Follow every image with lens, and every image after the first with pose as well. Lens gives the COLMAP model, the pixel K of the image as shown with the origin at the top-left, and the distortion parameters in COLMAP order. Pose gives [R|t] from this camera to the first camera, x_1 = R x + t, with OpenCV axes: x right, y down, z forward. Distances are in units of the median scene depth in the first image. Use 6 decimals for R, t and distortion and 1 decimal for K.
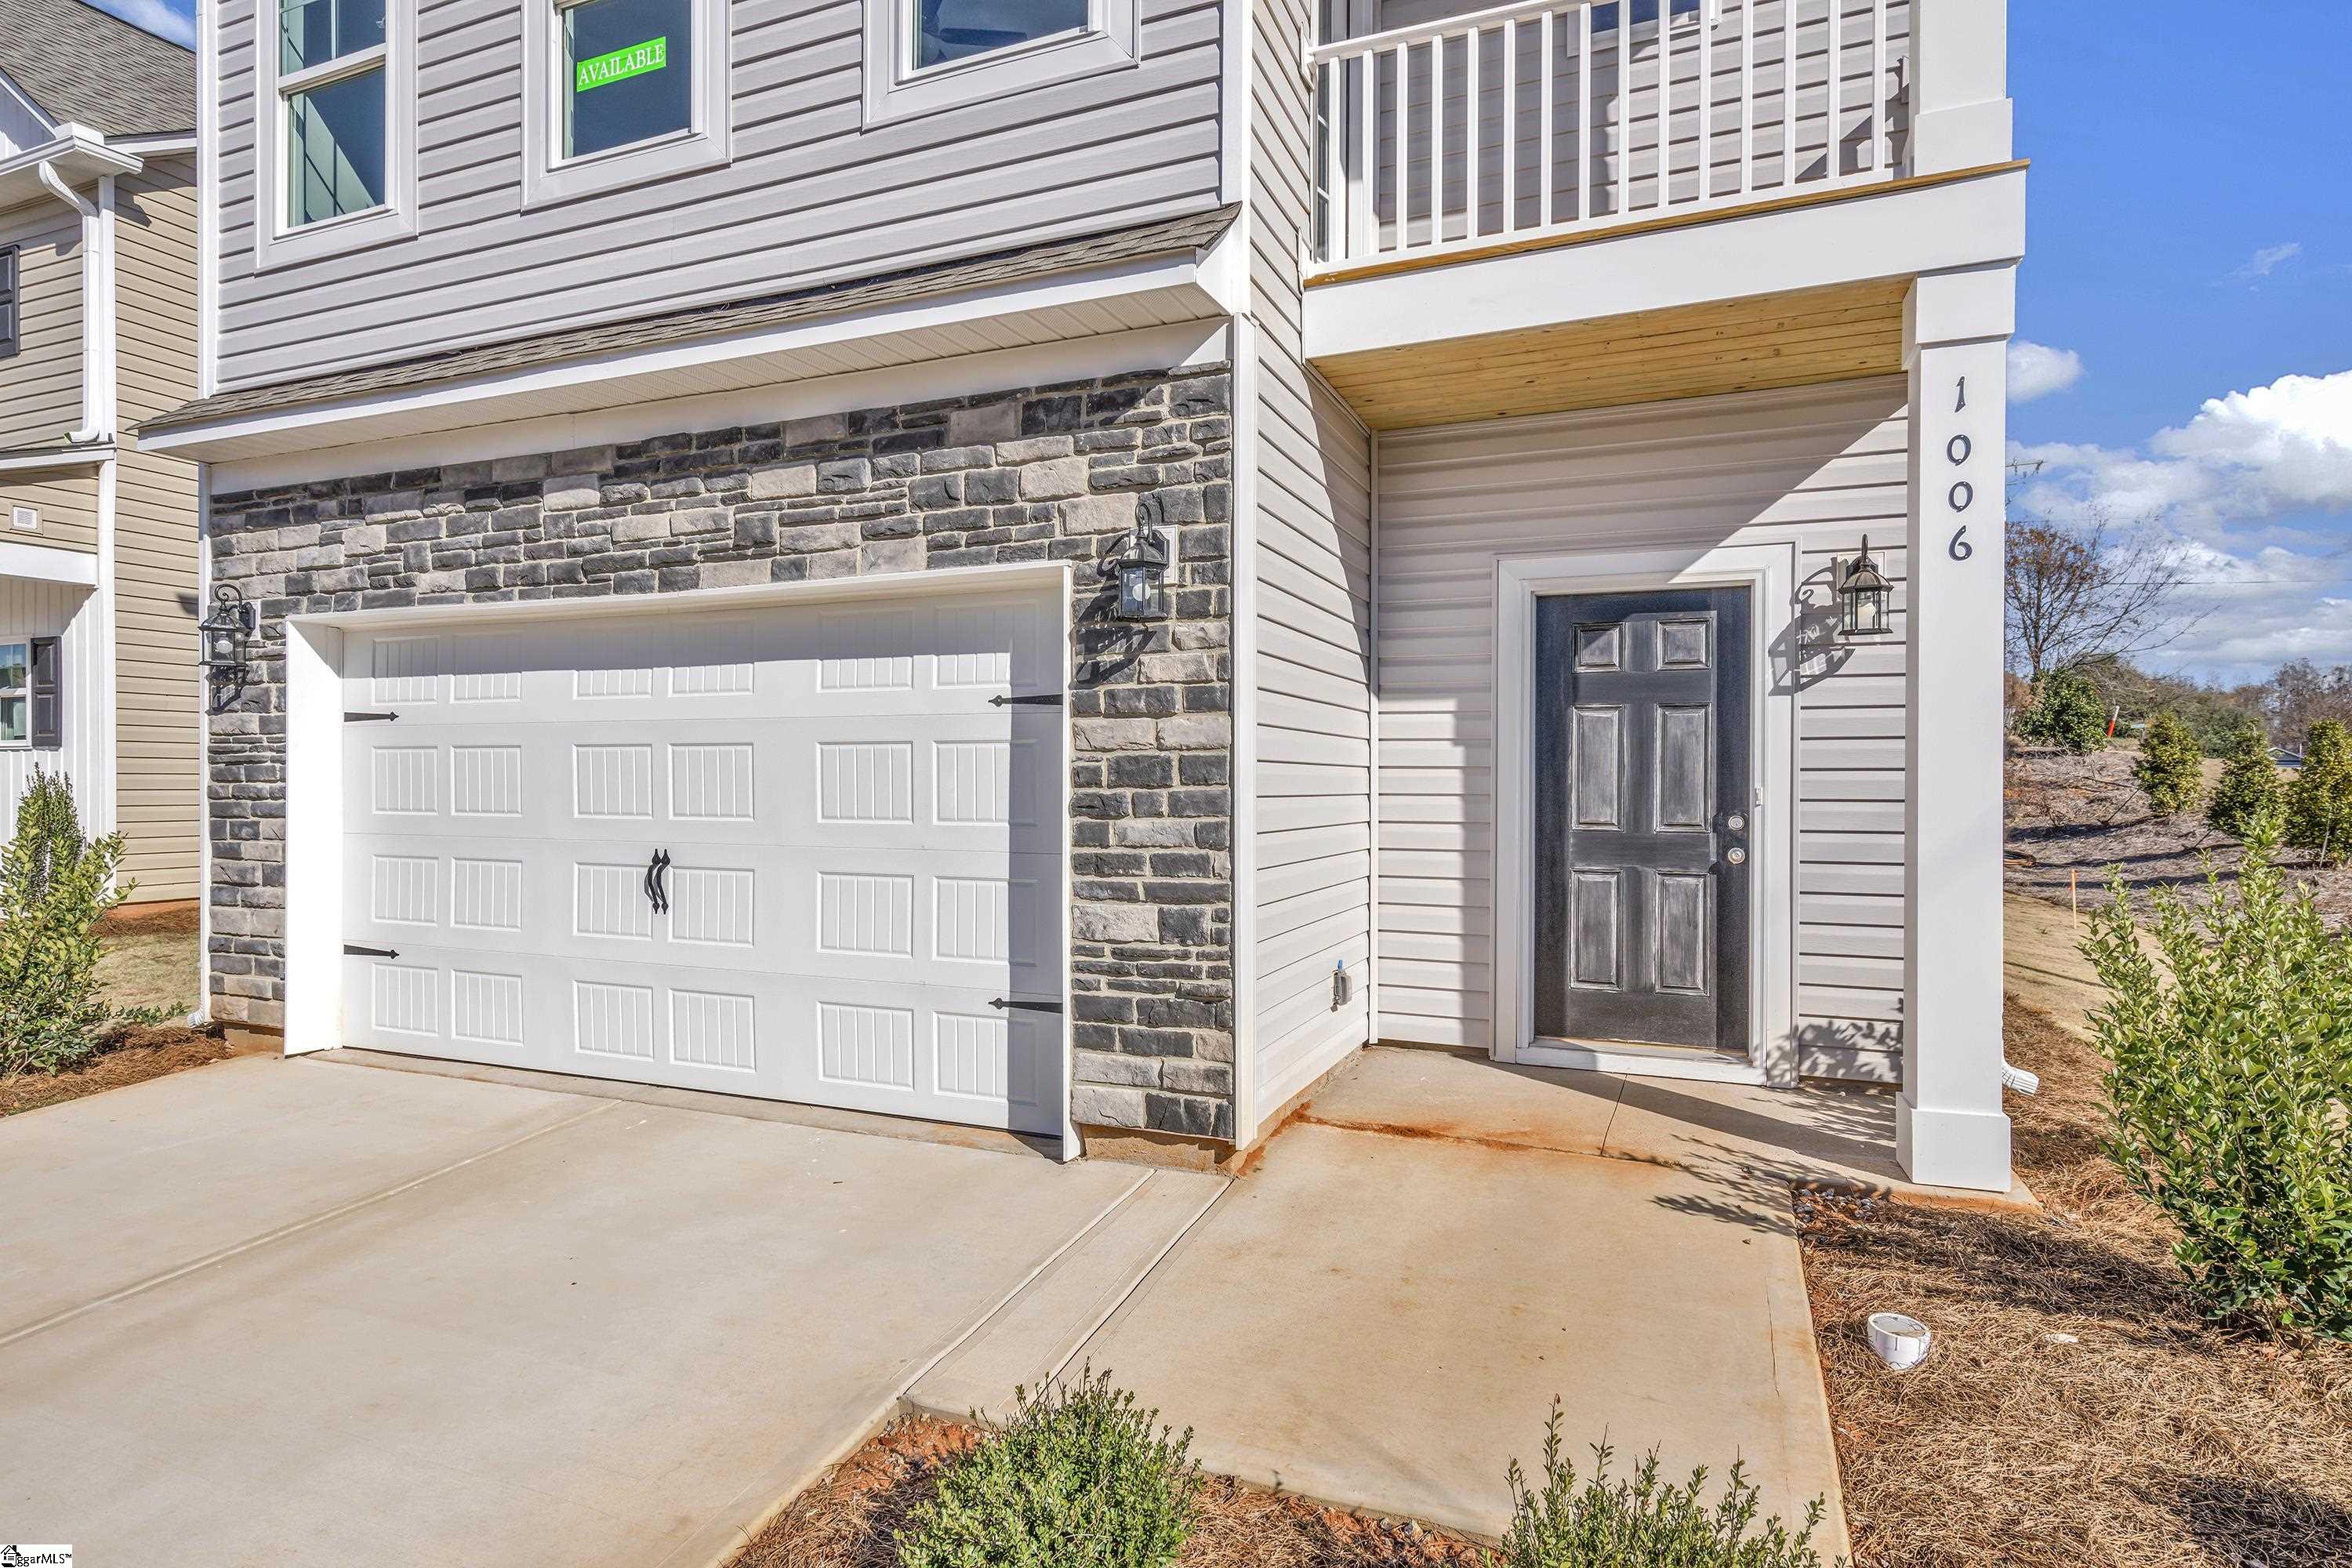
lens RADIAL K [[1231.8, 0, 1176.0], [0, 1231.8, 784.0], [0, 0, 1]] dist [0.002073, 0.000710]
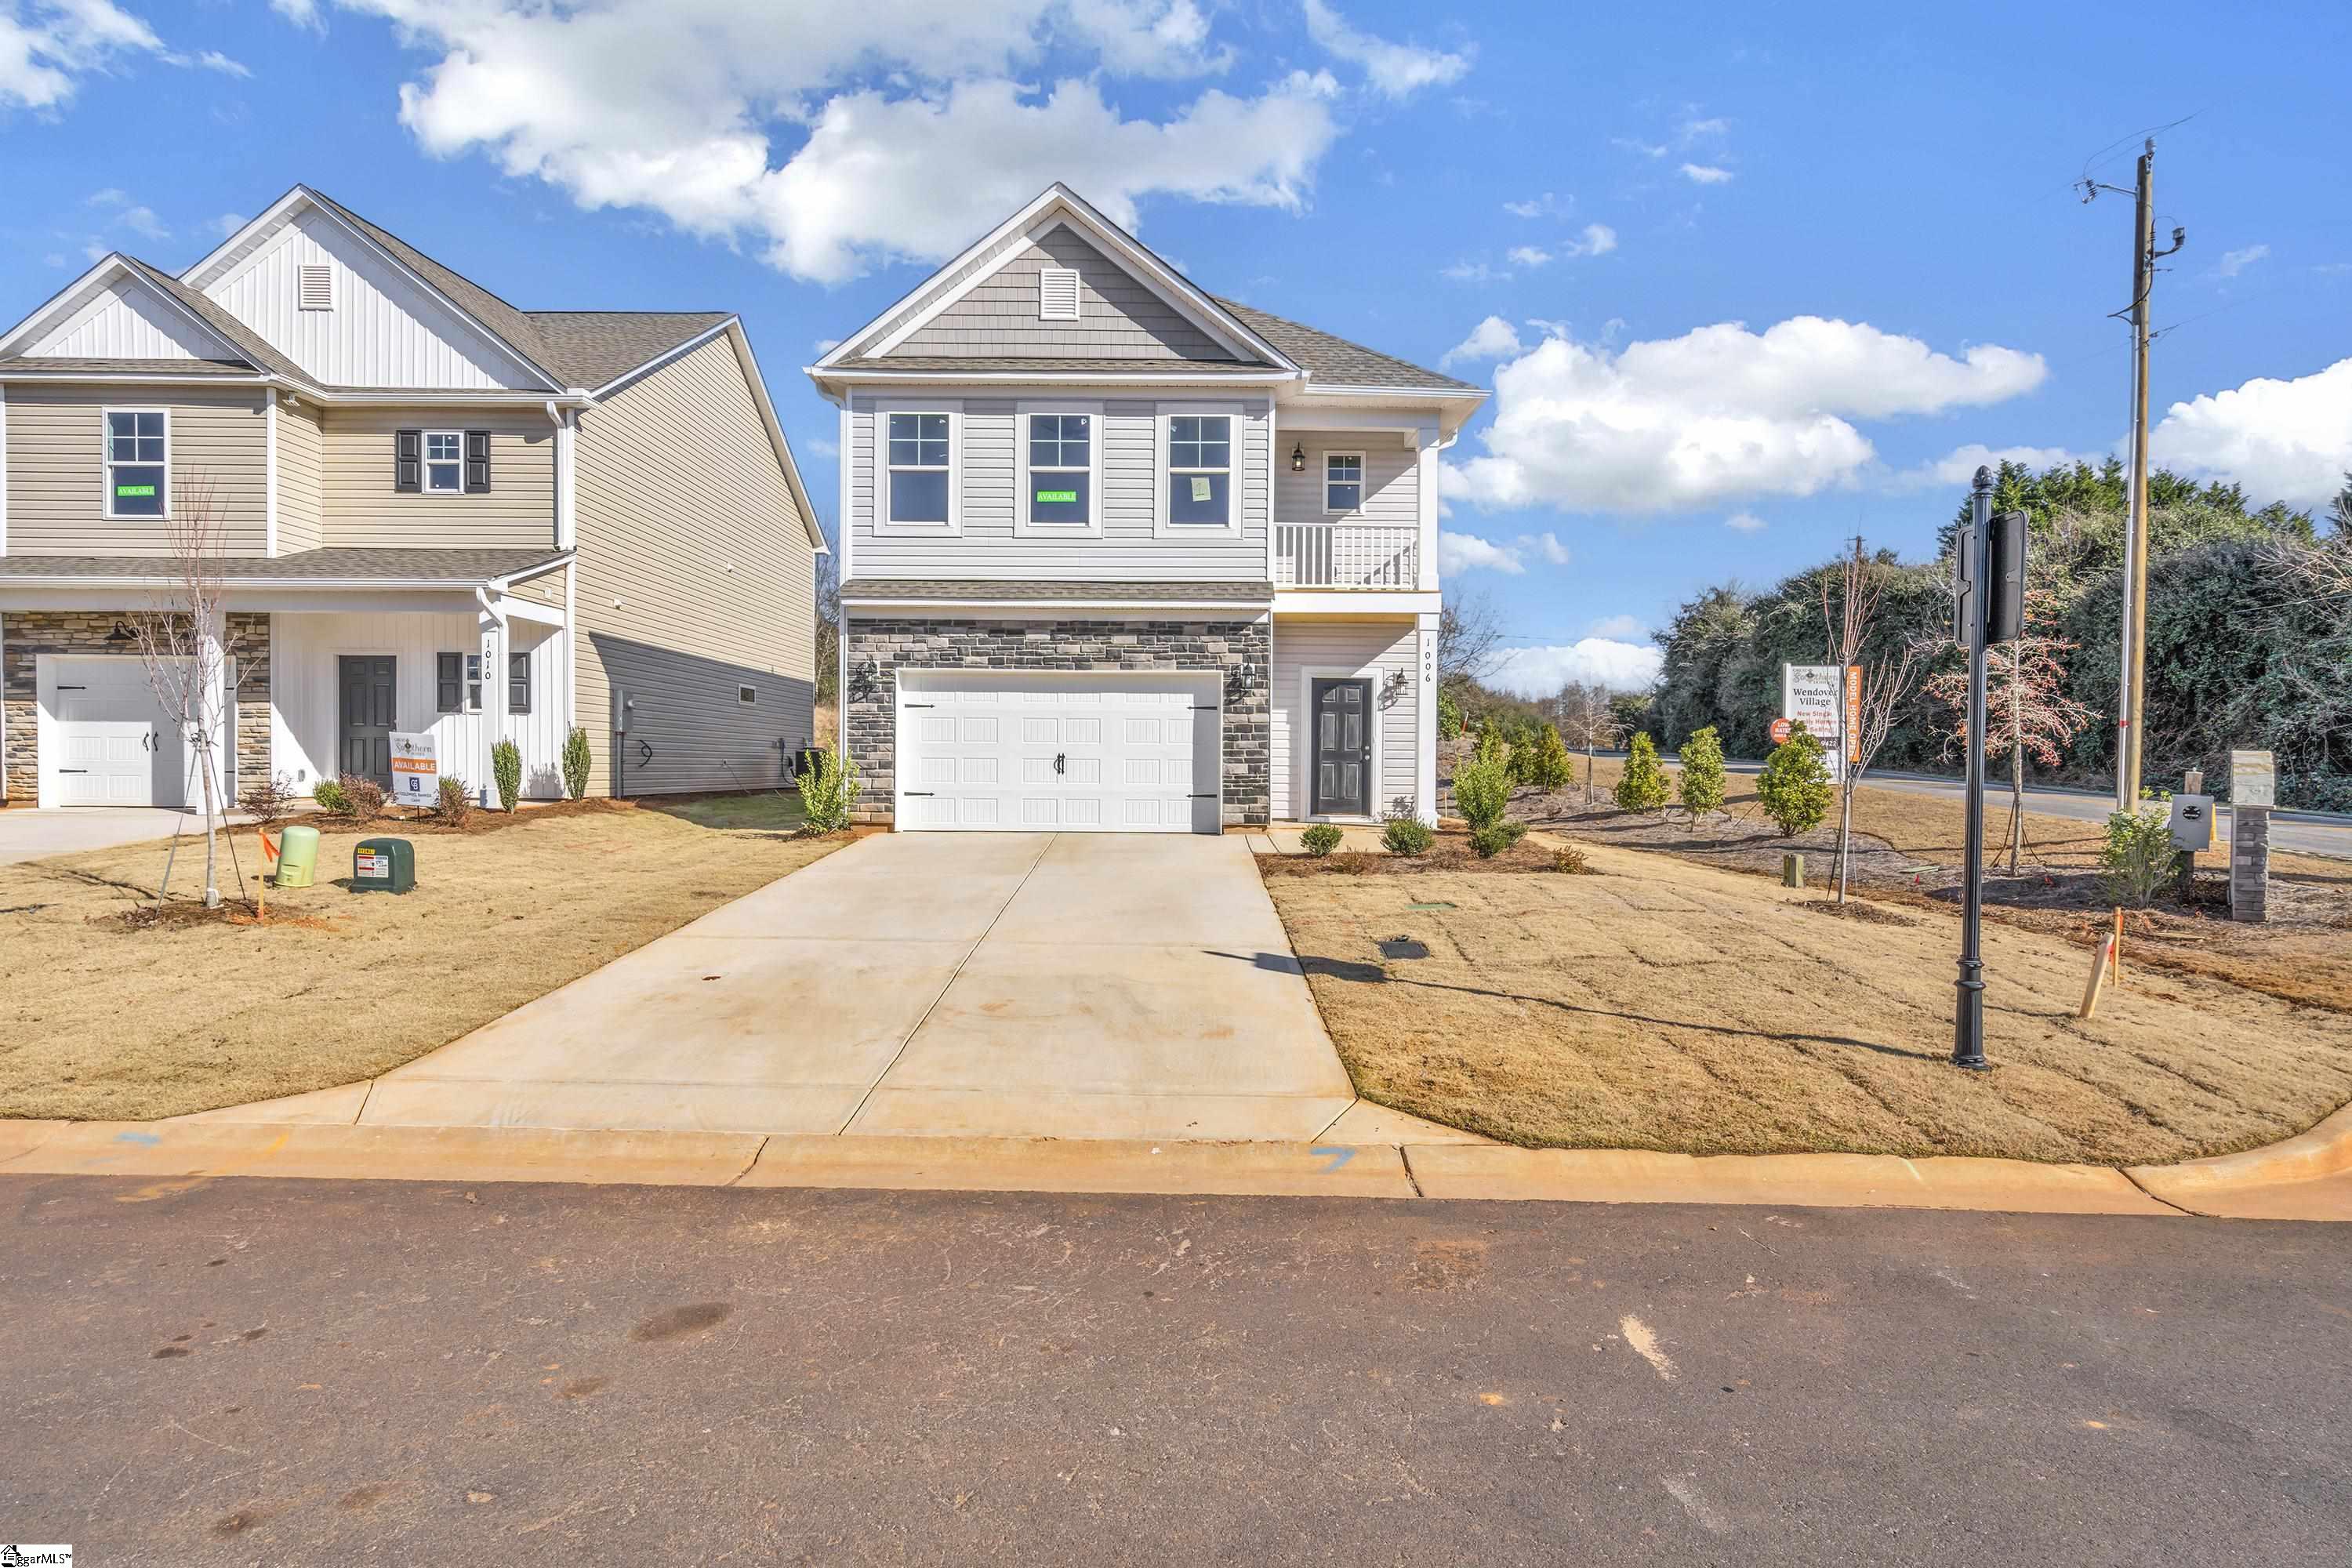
lens RADIAL K [[1102.7, 0, 1176.0], [0, 1102.7, 784.0], [0, 0, 1]] dist [-0.001182, -0.000071]
pose [[0.924246, -0.002943, 0.381787, -1.240216], [-0.002974, 0.999884, 0.014908, 0.090671], [-0.381787, -0.014914, 0.924130, -1.676324]]
